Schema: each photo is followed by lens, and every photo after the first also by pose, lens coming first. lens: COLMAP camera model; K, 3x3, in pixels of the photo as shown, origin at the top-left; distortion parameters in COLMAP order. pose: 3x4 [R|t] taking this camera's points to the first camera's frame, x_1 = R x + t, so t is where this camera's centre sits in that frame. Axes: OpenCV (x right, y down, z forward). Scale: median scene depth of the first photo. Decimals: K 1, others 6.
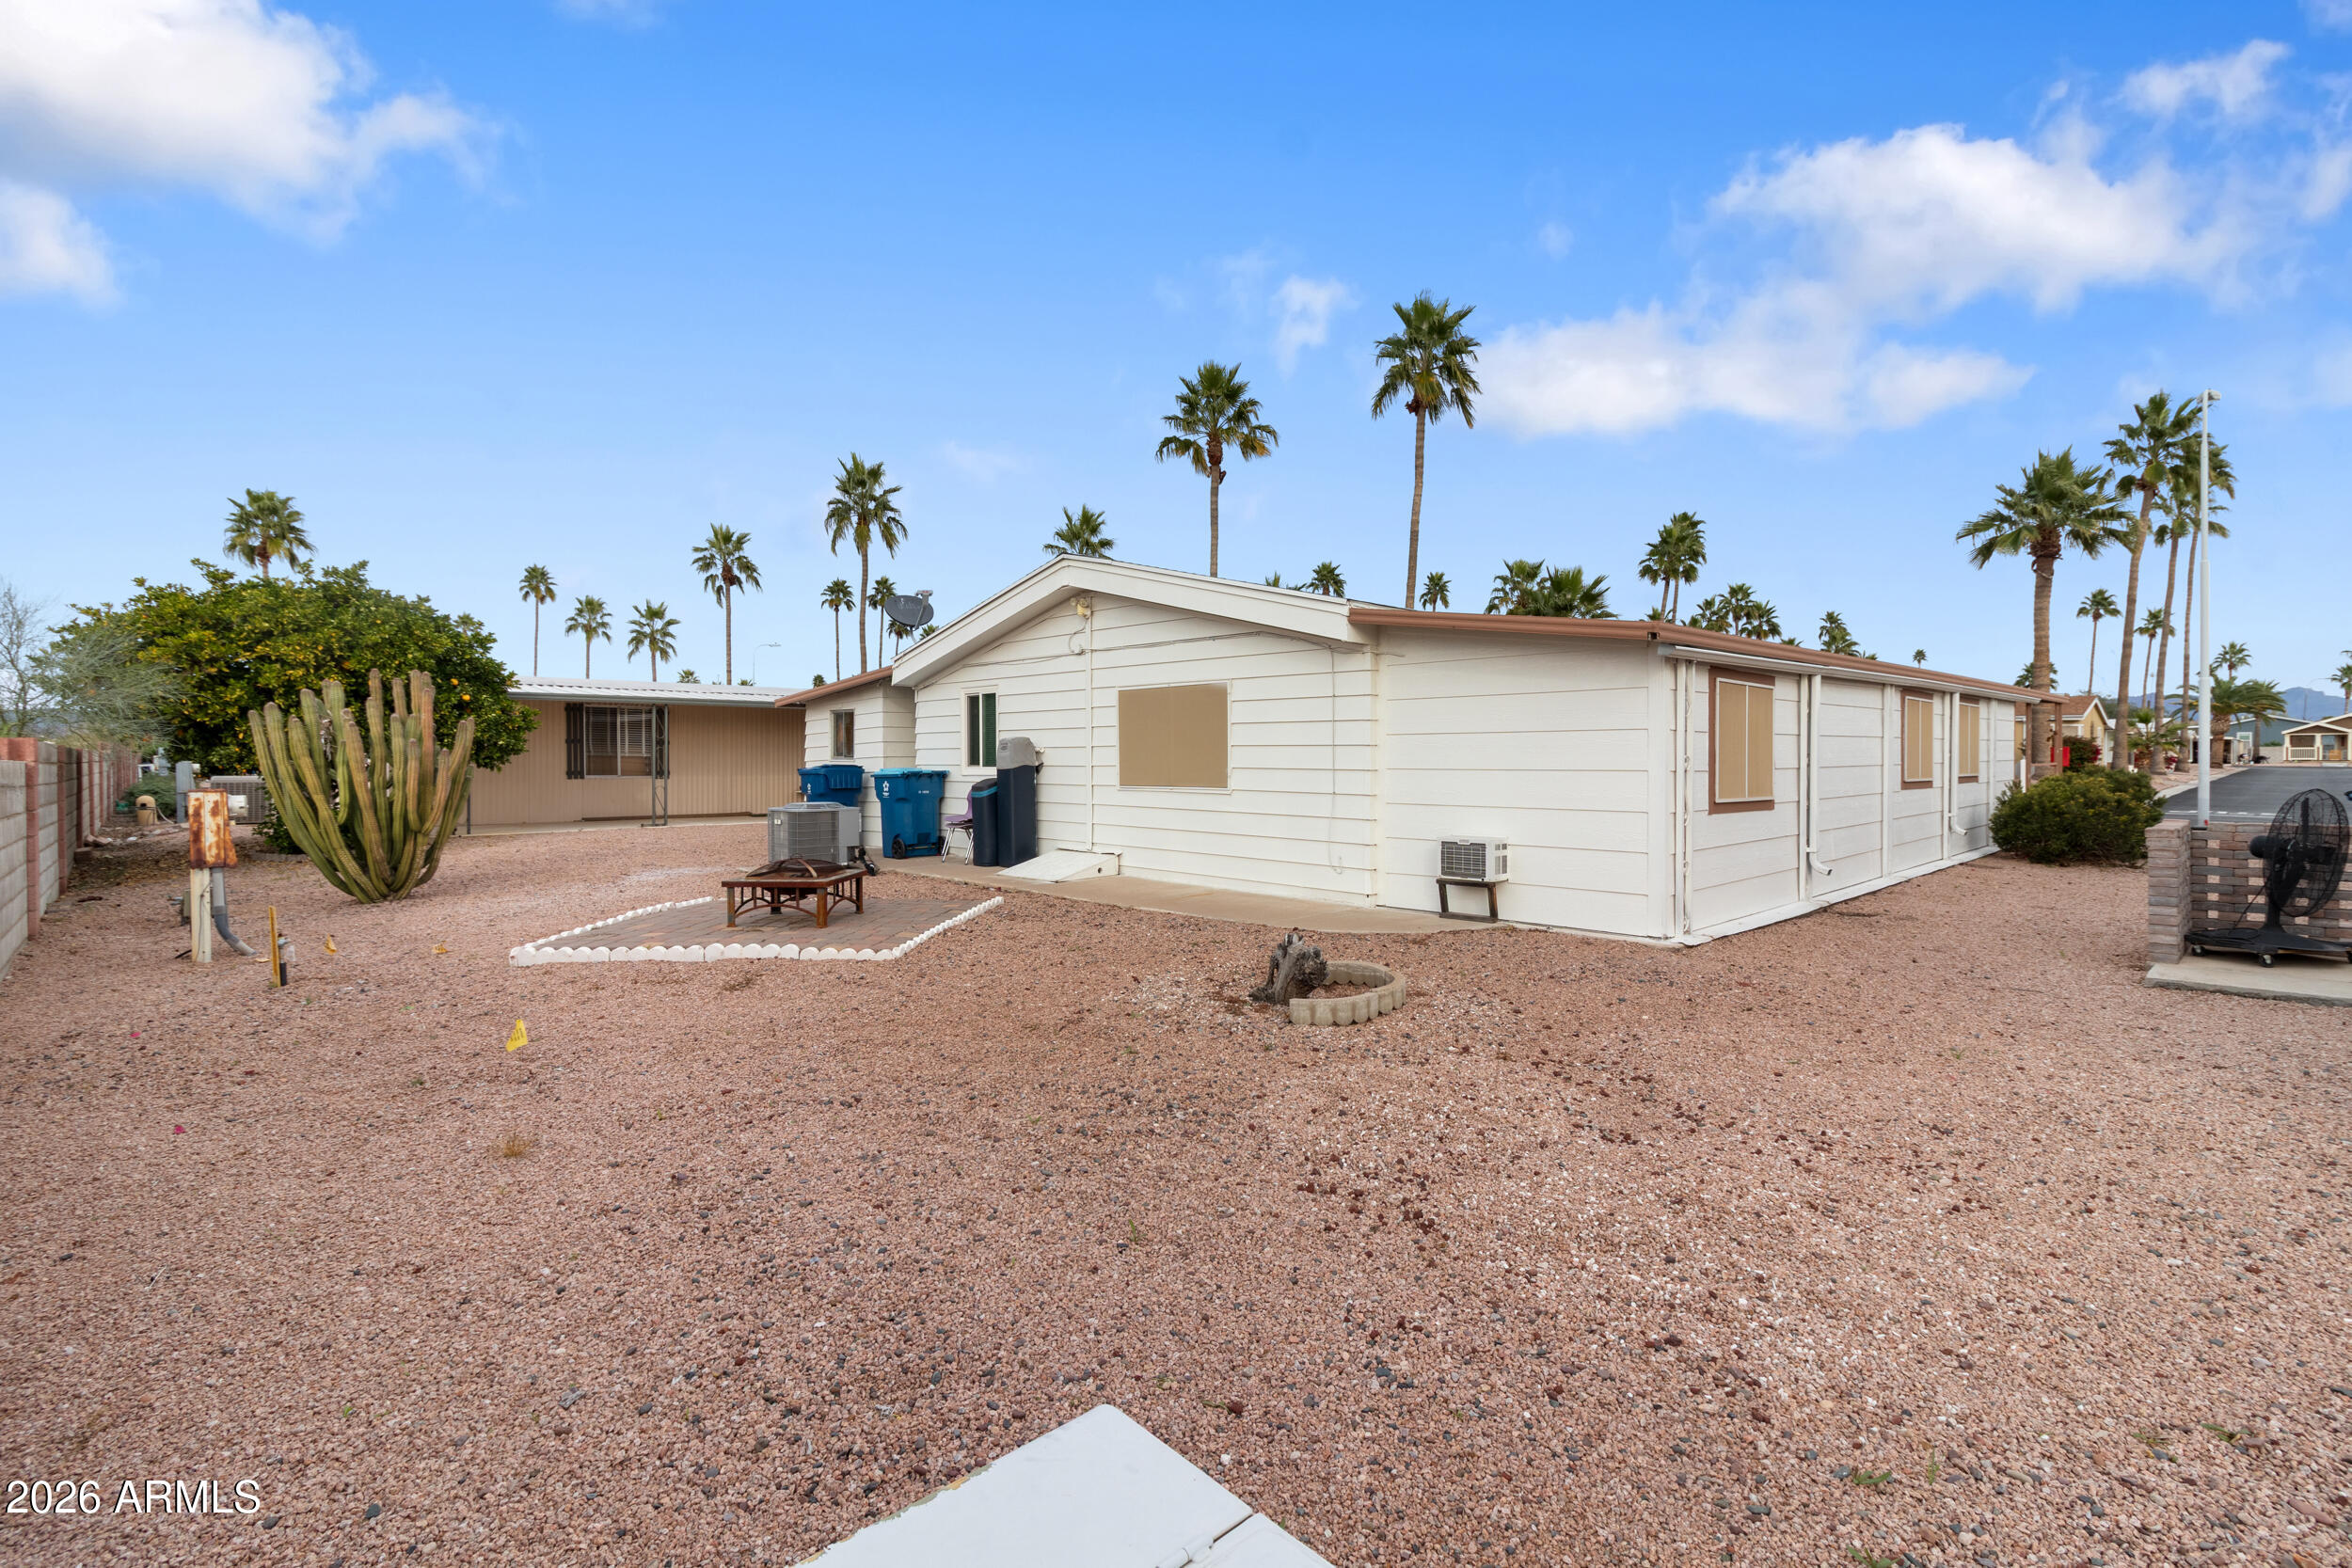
lens RADIAL K [[1086.2, 0, 1175.5], [0, 1086.2, 769.1], [0, 0, 1]] dist [0.003654, -0.000694]
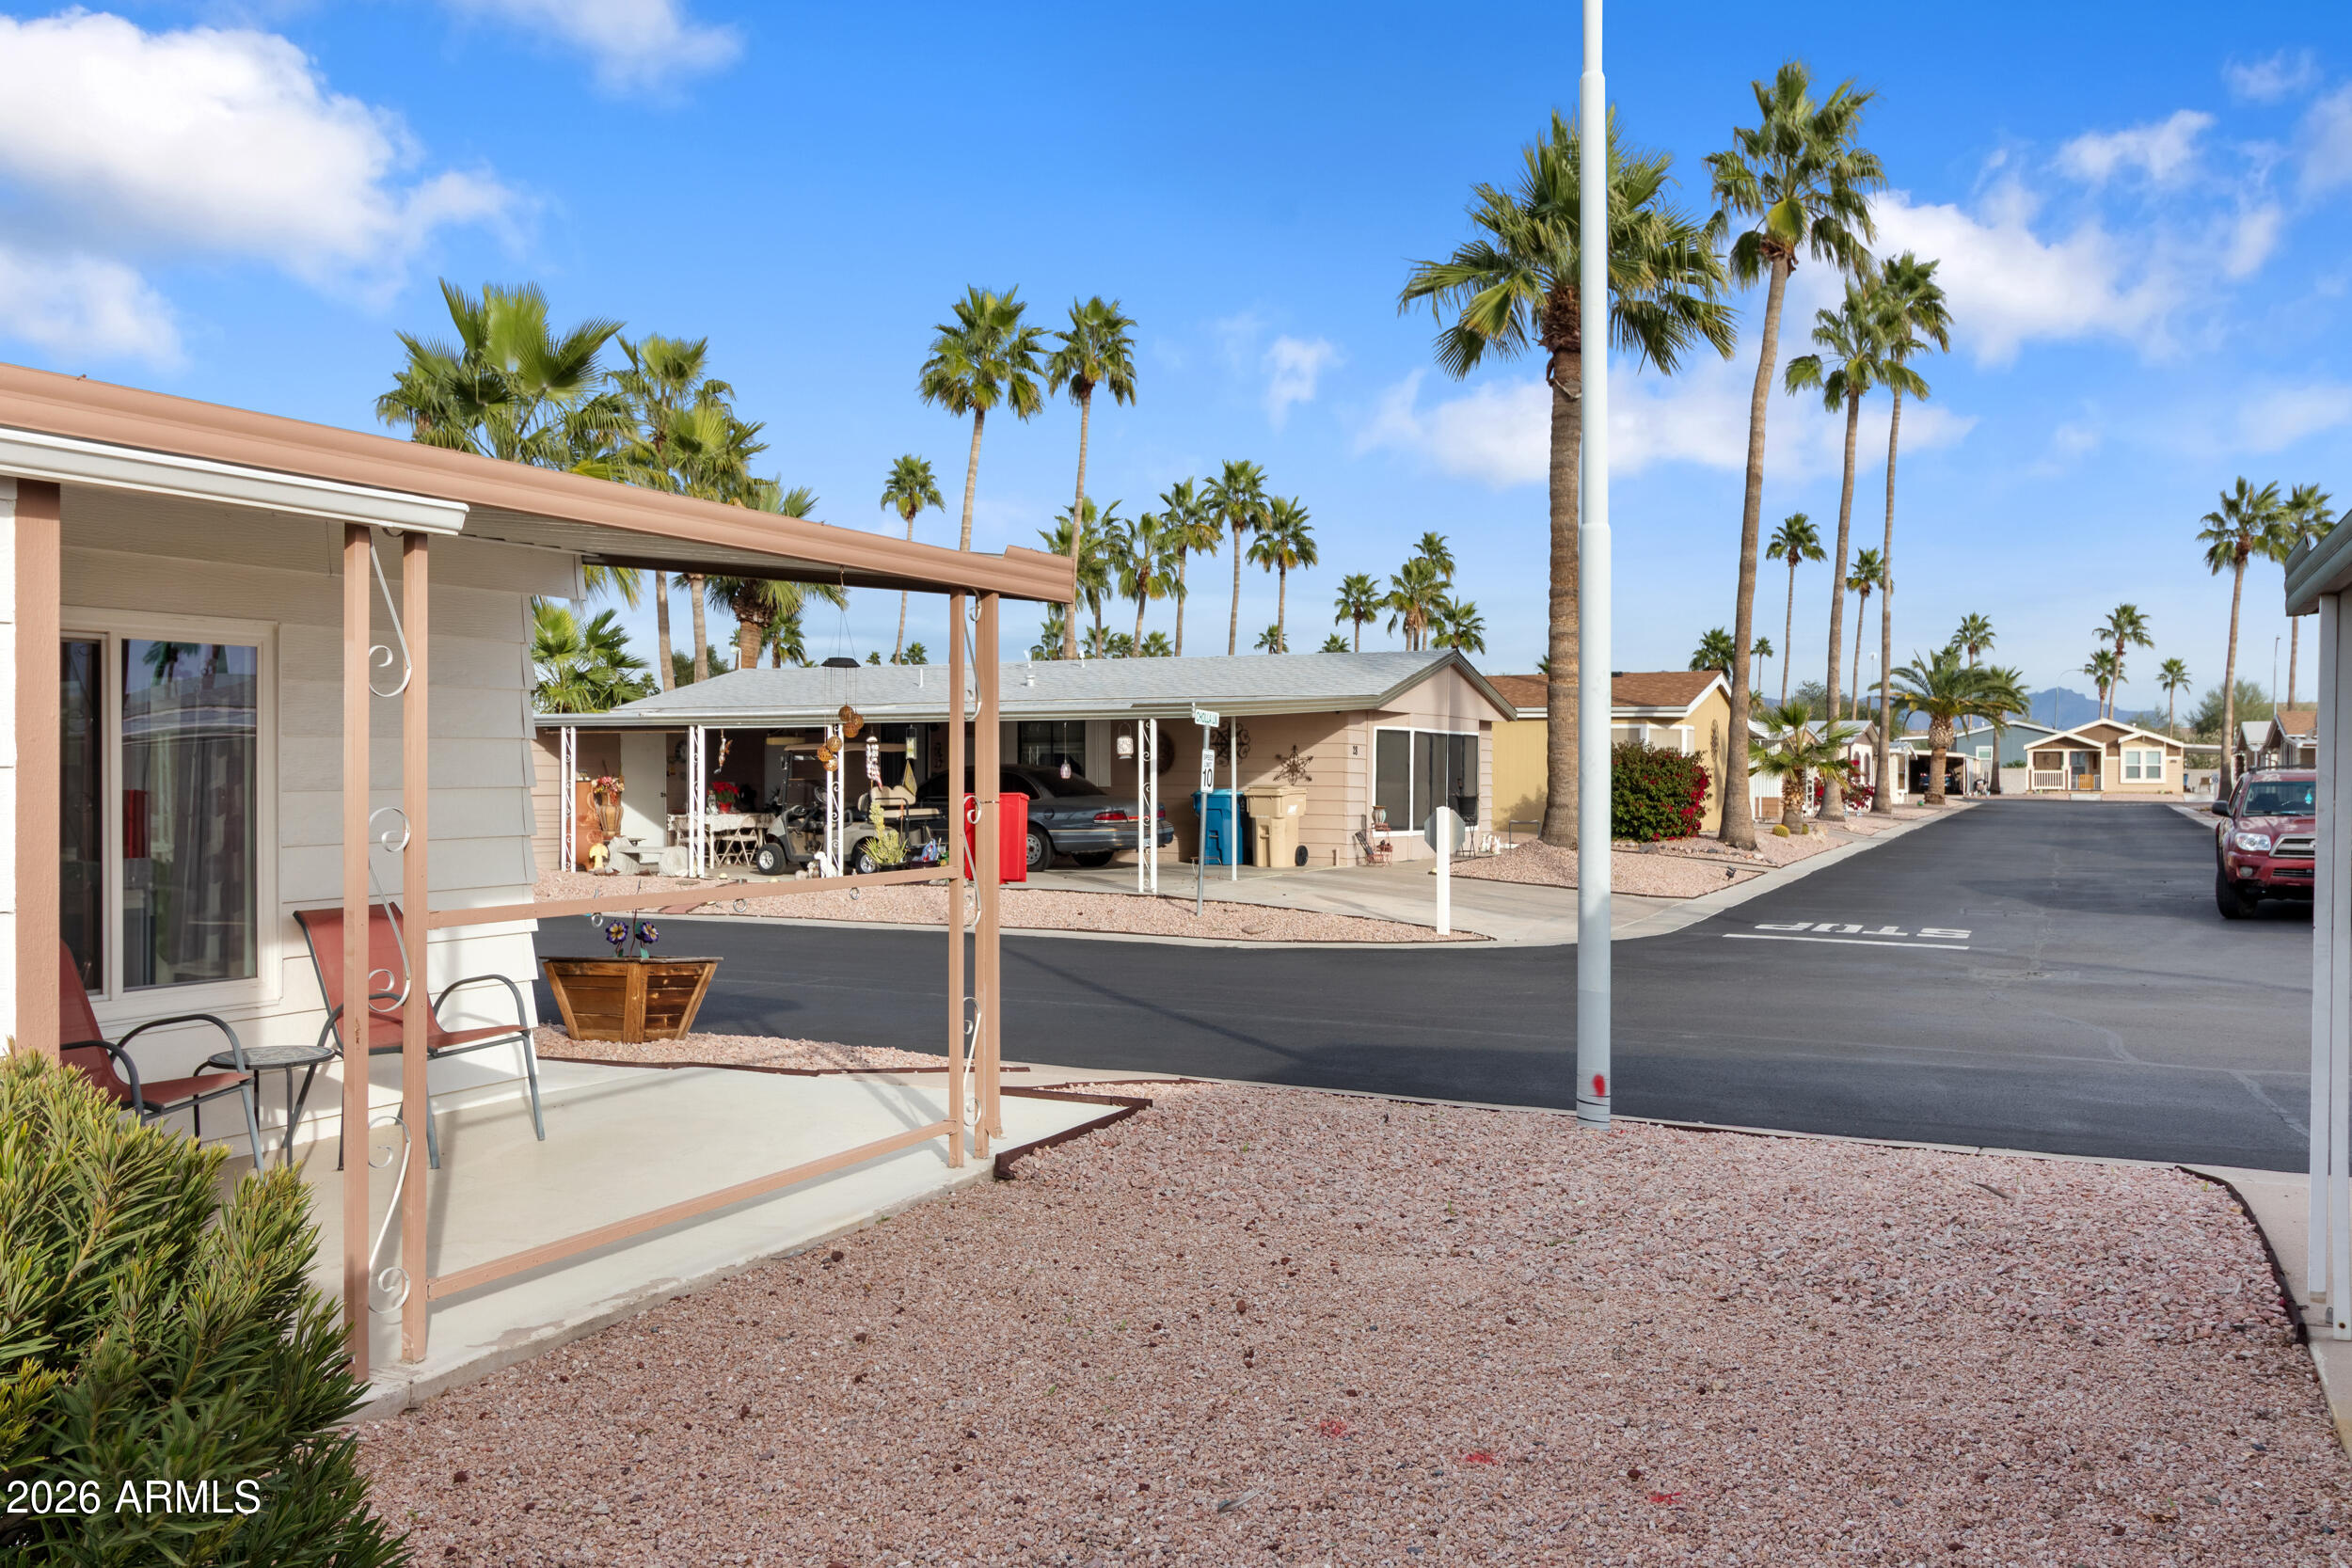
lens RADIAL K [[1863.3, 0, 1186.8], [0, 1863.3, 786.5], [0, 0, 1]] dist [0.013059, -0.001153]
pose [[0.935025, 0.001702, 0.354578, 0.152871], [0.000325, 0.999984, -0.005658, -0.003911], [-0.354581, 0.005405, 0.935010, 0.134308]]
